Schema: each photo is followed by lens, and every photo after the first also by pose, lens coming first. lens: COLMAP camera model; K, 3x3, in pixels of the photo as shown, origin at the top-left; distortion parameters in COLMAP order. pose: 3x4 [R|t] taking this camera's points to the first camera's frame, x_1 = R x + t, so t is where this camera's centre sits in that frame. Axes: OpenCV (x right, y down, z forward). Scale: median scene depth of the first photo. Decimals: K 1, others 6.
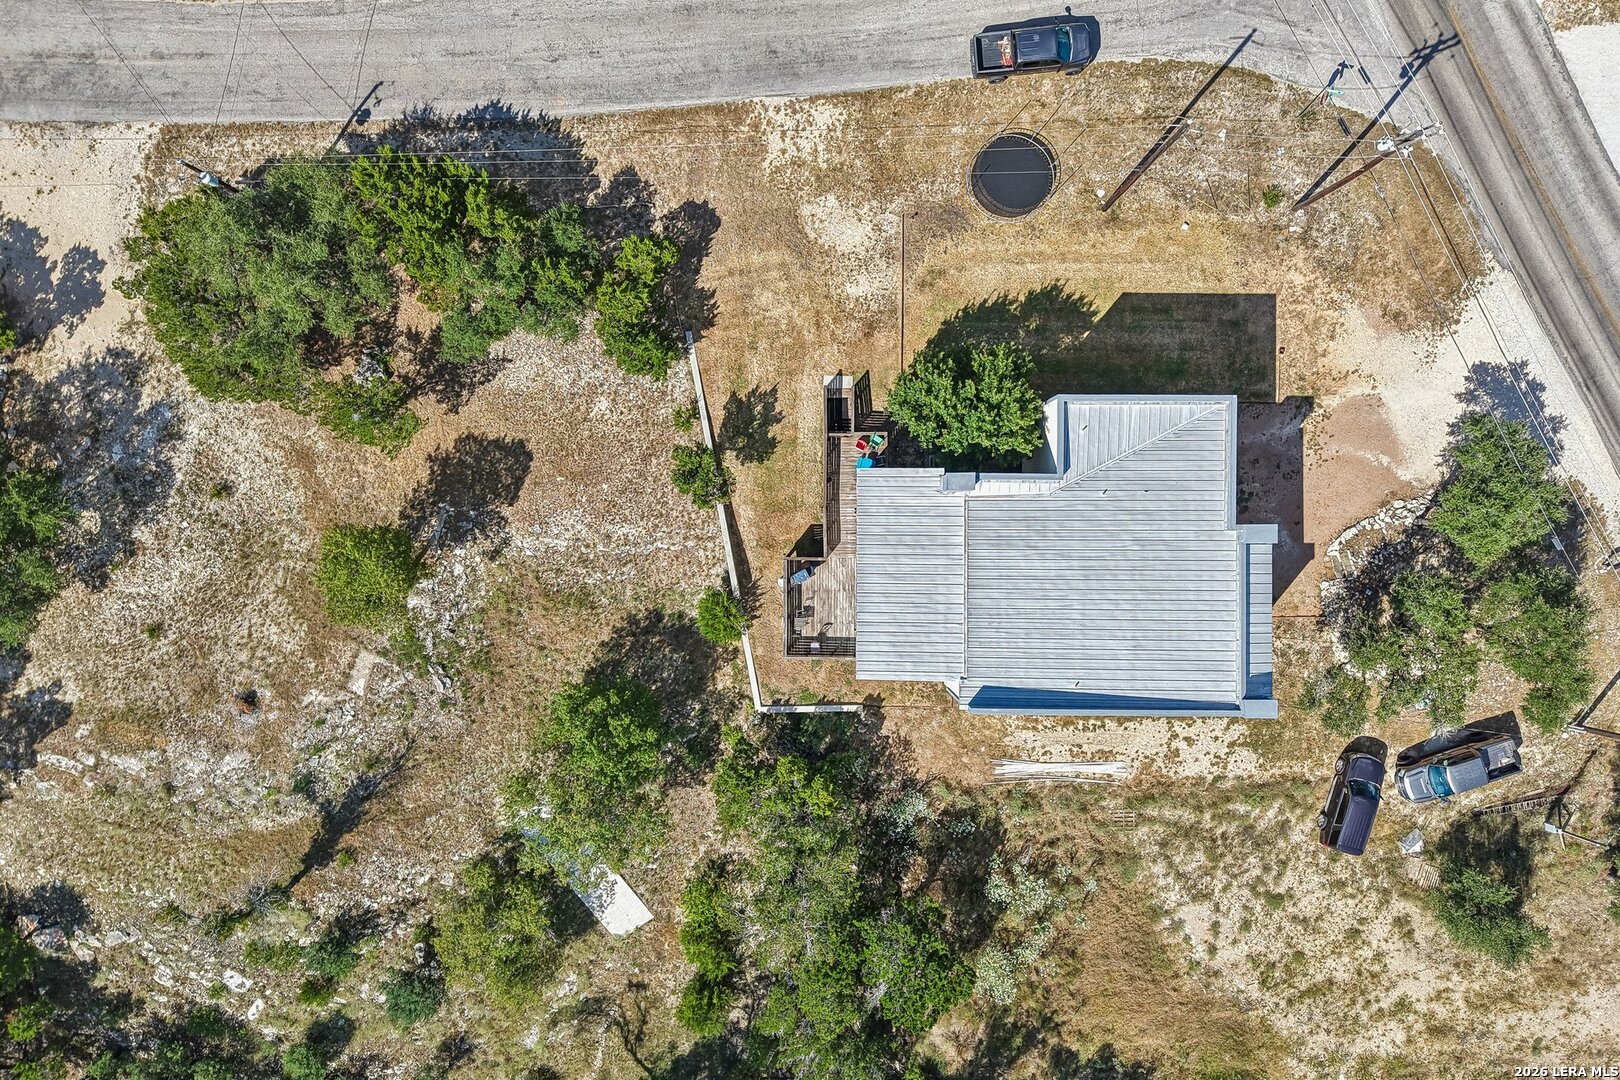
lens RADIAL K [[1108.6, 0, 804.8], [0, 1108.6, 538.7], [0, 0, 1]] dist [0.015138, -0.015783]
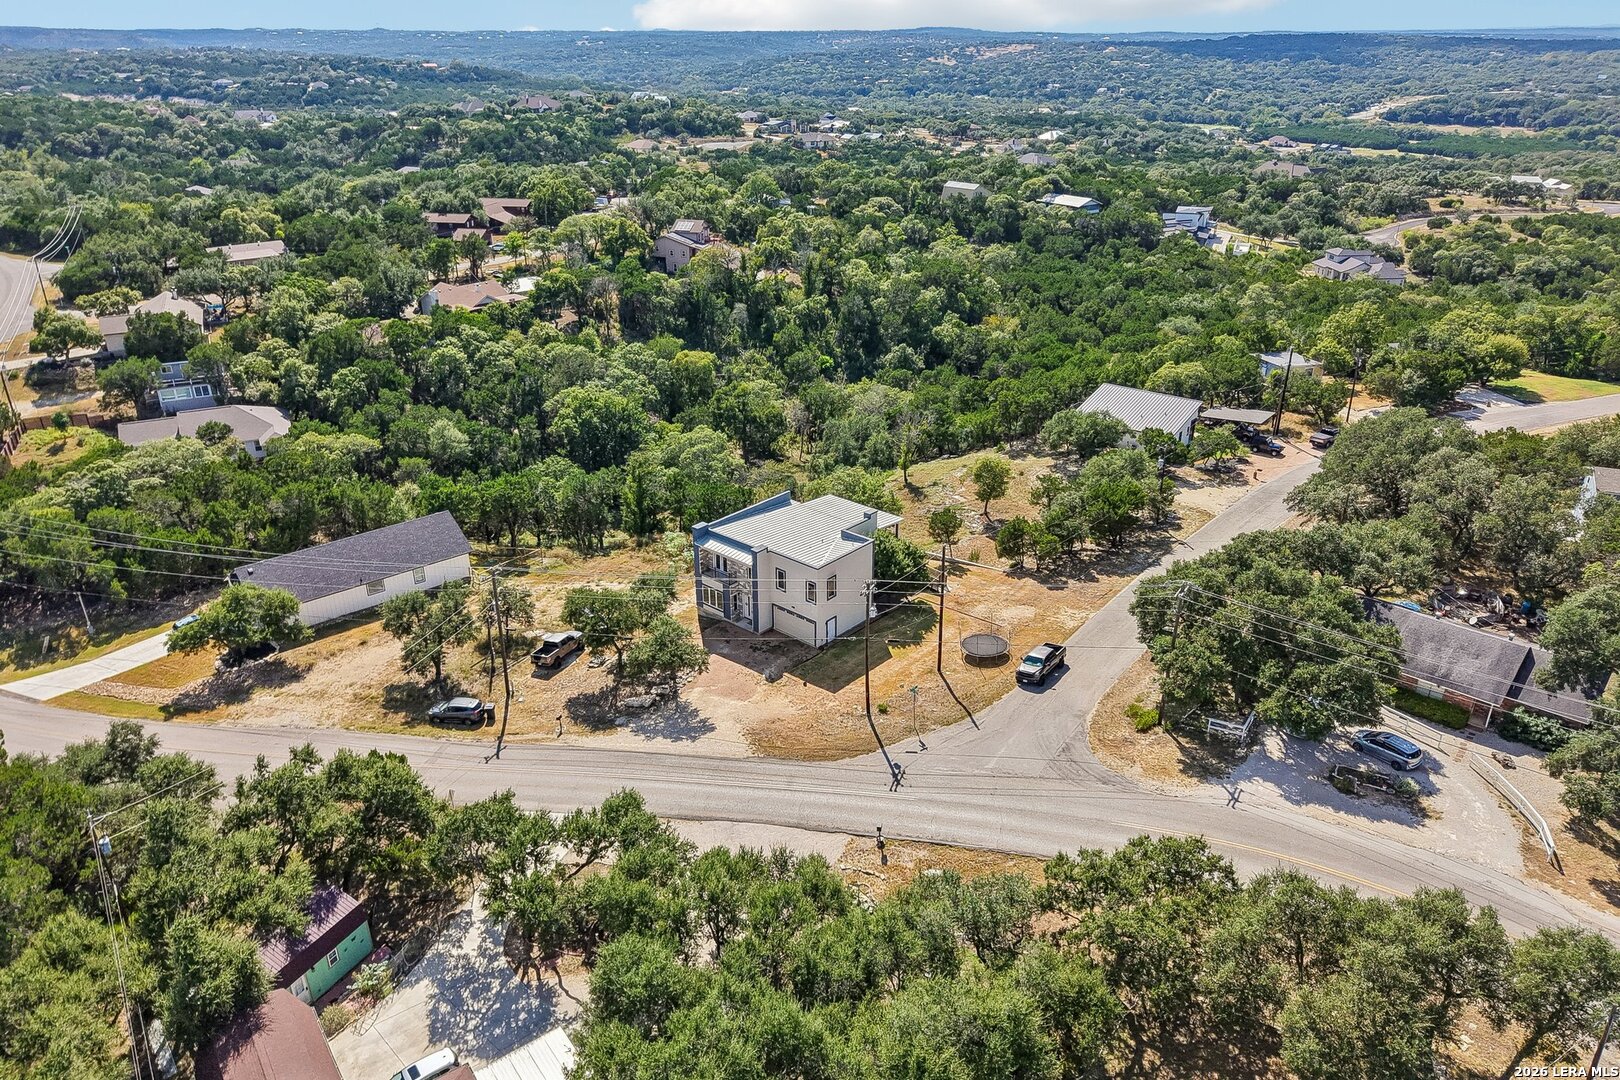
lens RADIAL K [[1108.6, 0, 804.8], [0, 1108.6, 538.7], [0, 0, 1]] dist [0.015138, -0.015783]
pose [[-0.661379, 0.303187, -0.686043, 1.472039], [-0.749997, -0.256251, 0.609787, -1.096415], [0.009080, 0.917831, 0.396868, 0.159912]]
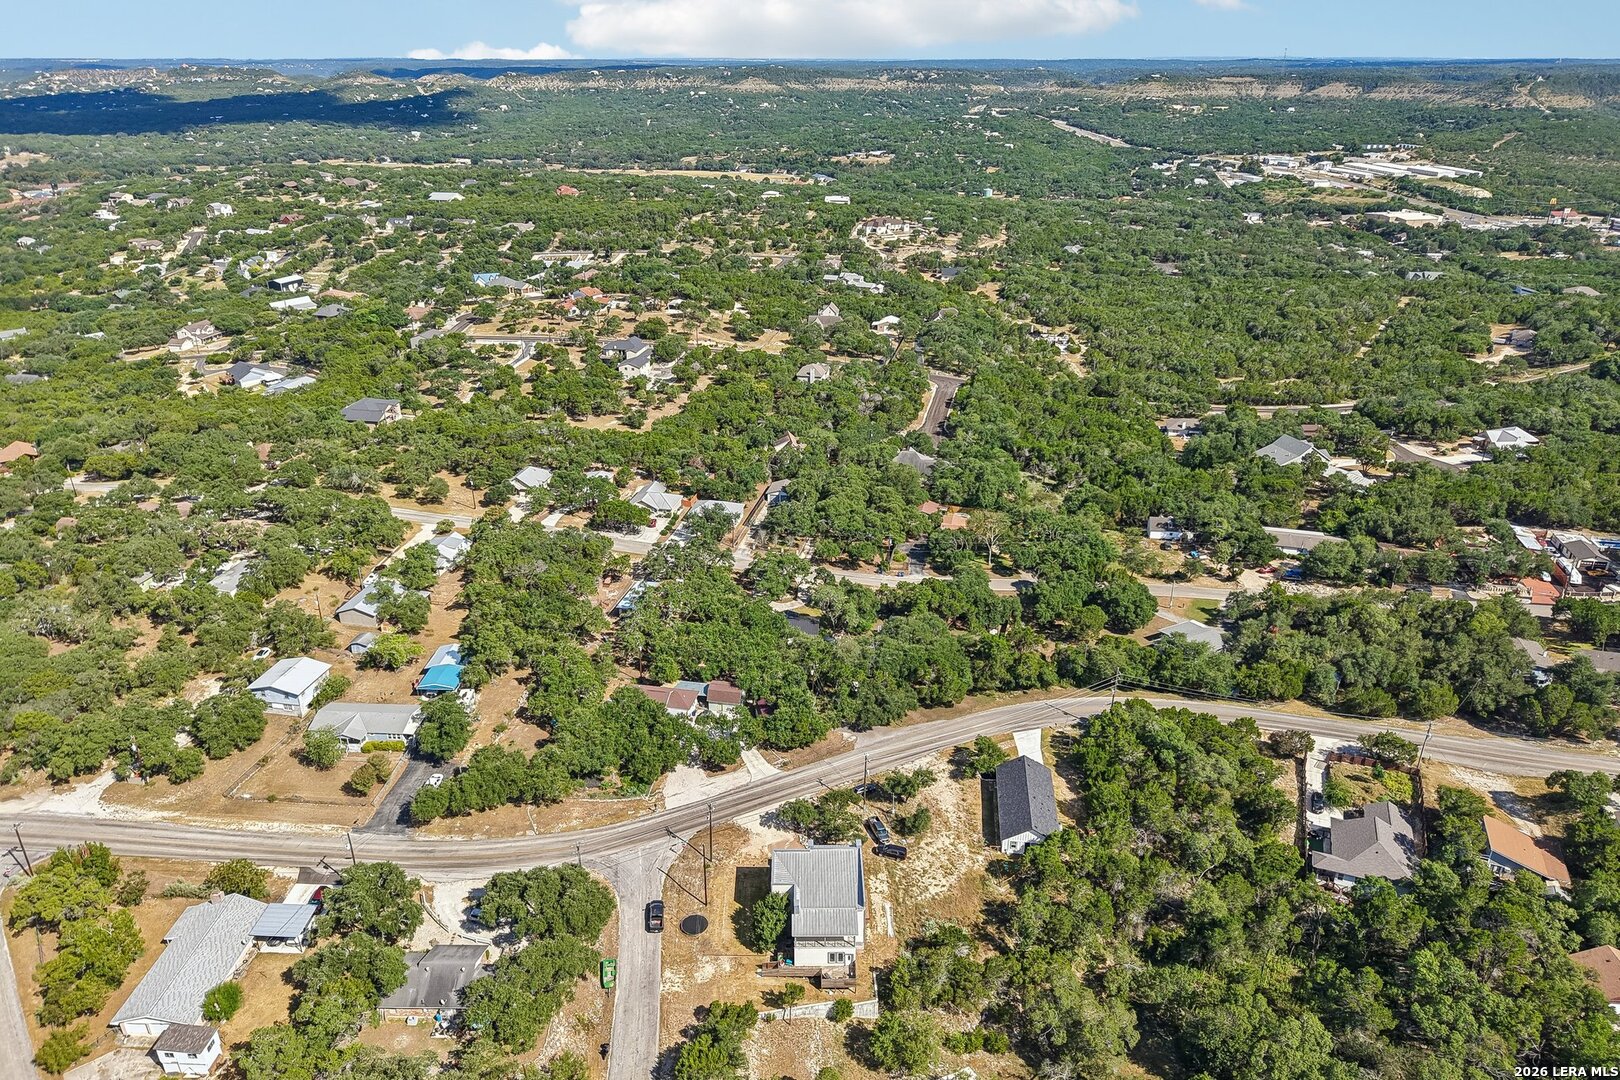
lens RADIAL K [[1087.5, 0, 806.2], [0, 1087.5, 548.3], [0, 0, 1]] dist [0.020837, -0.012690]
pose [[-0.012699, -0.432183, 0.901697, -2.038938], [0.999846, 0.005450, 0.016694, -0.074820], [-0.012130, 0.901769, 0.432047, -1.211233]]
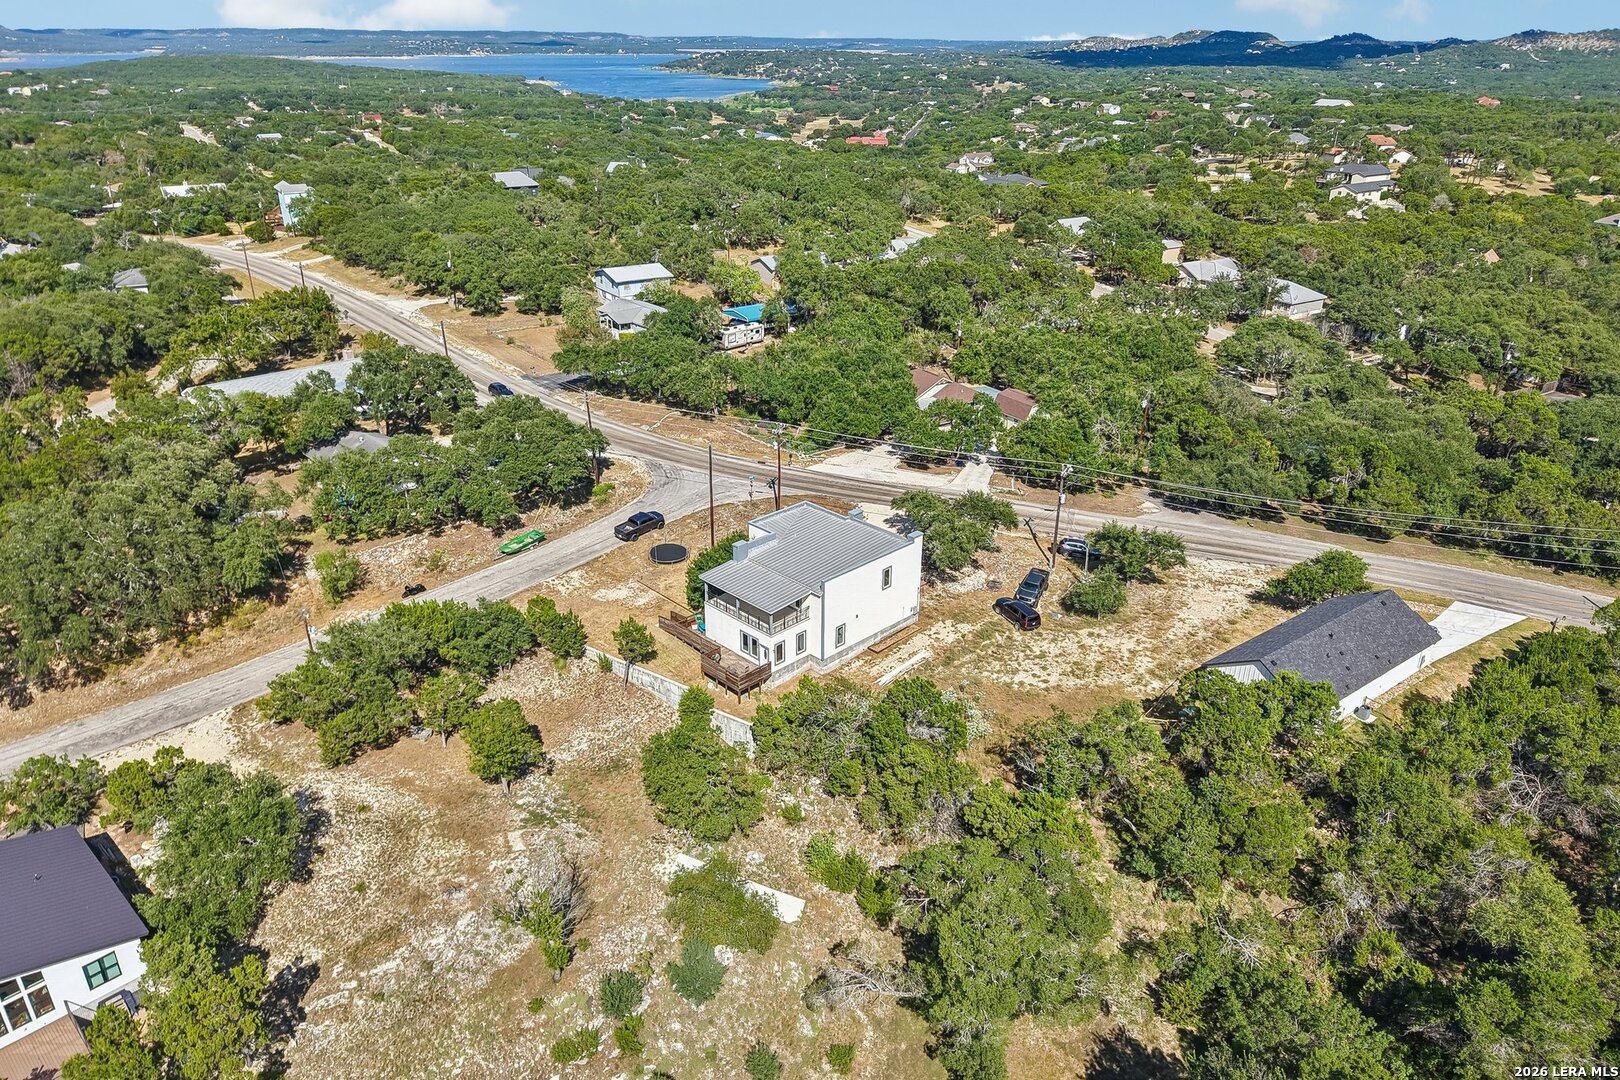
lens RADIAL K [[1110.8, 0, 811.0], [0, 1110.8, 537.1], [0, 0, 1]] dist [0.028757, -0.020442]
pose [[0.709578, -0.299427, 0.637842, -0.926607], [0.704609, 0.307938, -0.639297, 1.163970], [-0.004993, 0.903060, 0.429484, 0.075176]]
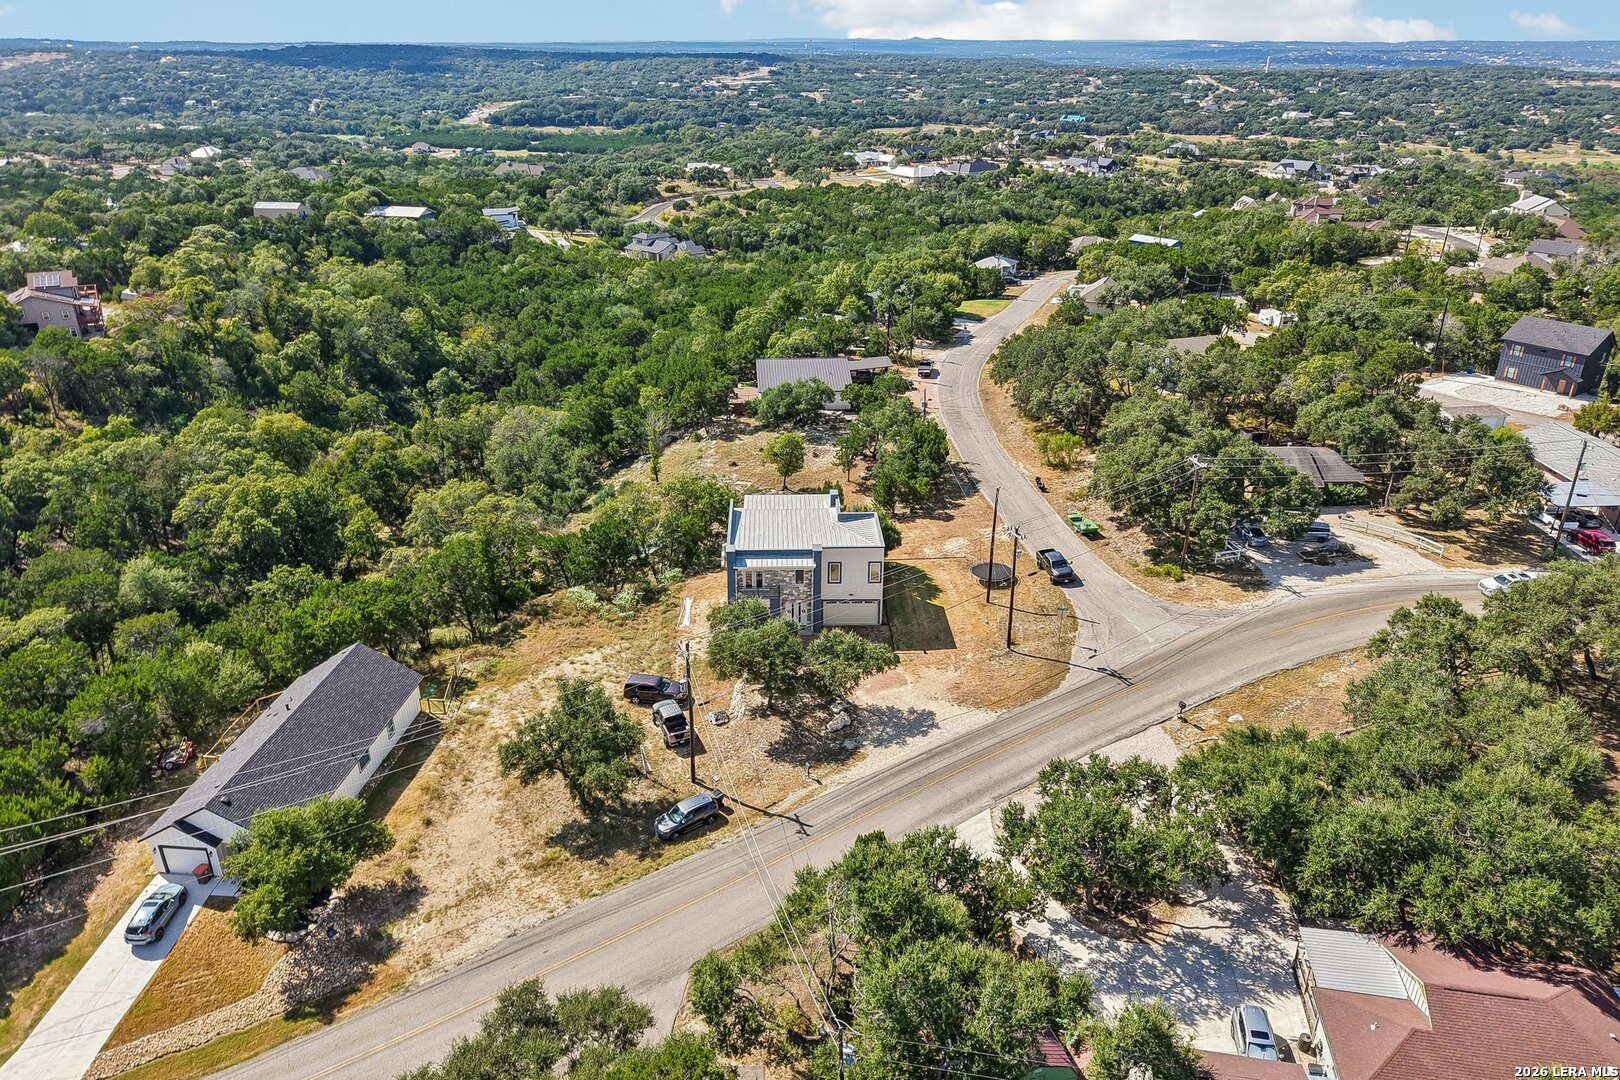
lens RADIAL K [[1087.5, 0, 806.2], [0, 1087.5, 548.3], [0, 0, 1]] dist [0.020837, -0.012690]
pose [[0.040983, 0.408874, -0.911670, 1.871042], [-0.999082, 0.028178, -0.032275, 0.062406], [0.012492, 0.912156, 0.409653, 0.167648]]
